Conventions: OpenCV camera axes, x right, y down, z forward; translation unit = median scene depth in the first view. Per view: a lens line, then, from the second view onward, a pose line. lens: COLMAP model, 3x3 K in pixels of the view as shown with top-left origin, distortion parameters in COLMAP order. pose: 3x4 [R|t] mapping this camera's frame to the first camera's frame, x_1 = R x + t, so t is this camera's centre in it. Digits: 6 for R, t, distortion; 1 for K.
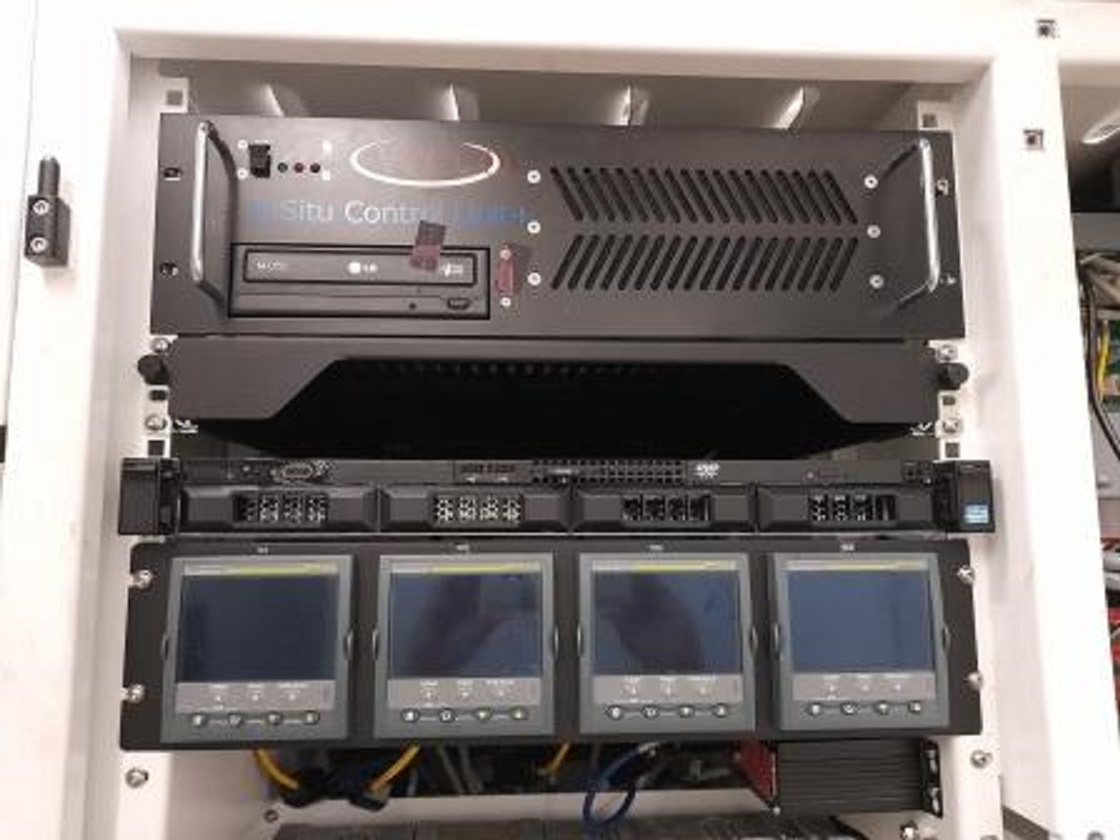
lens RADIAL K [[832.9, 0, 560.1], [0, 832.9, 422.3], [0, 0, 1]] dist [0.034723, 0.001541]
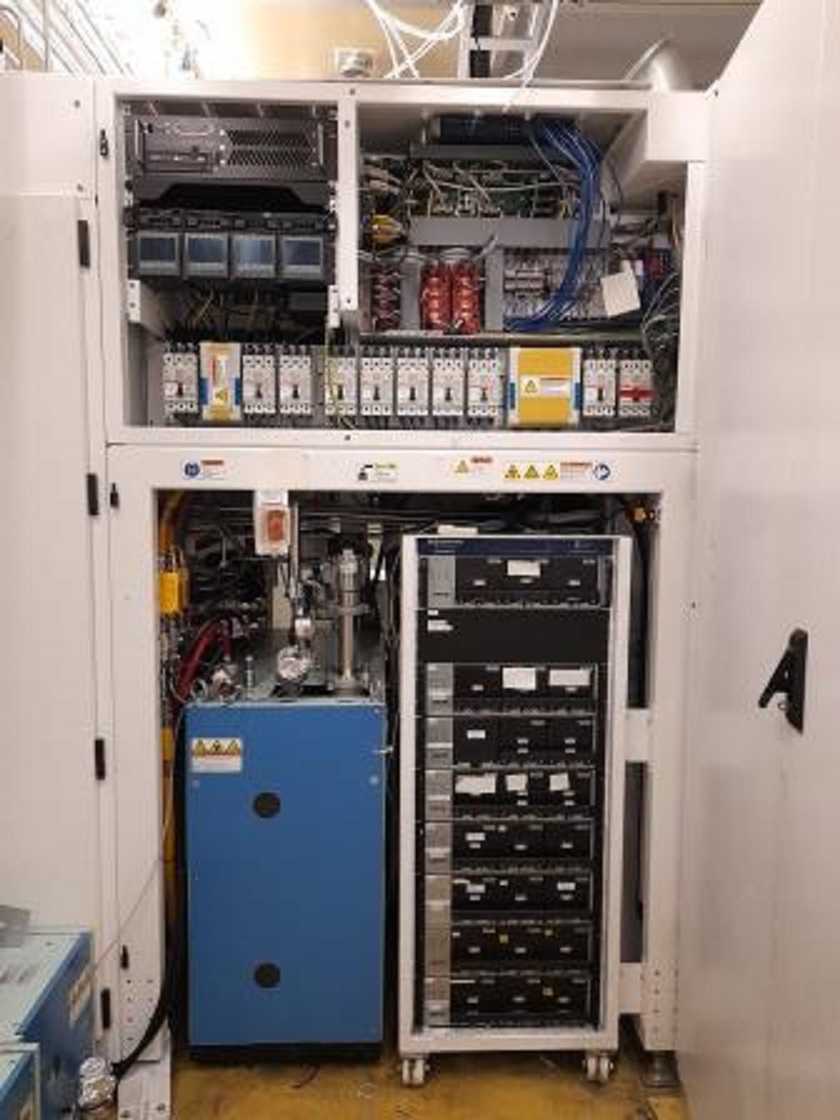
lens RADIAL K [[832.9, 0, 417.7], [0, 832.9, 558.6], [0, 0, 1]] dist [0.034723, 0.001541]
pose [[0.999138, 0.019045, -0.036883, 1.088752], [-0.010675, 0.976540, 0.215070, 0.801409], [0.040114, -0.214491, 0.975902, -3.274359]]
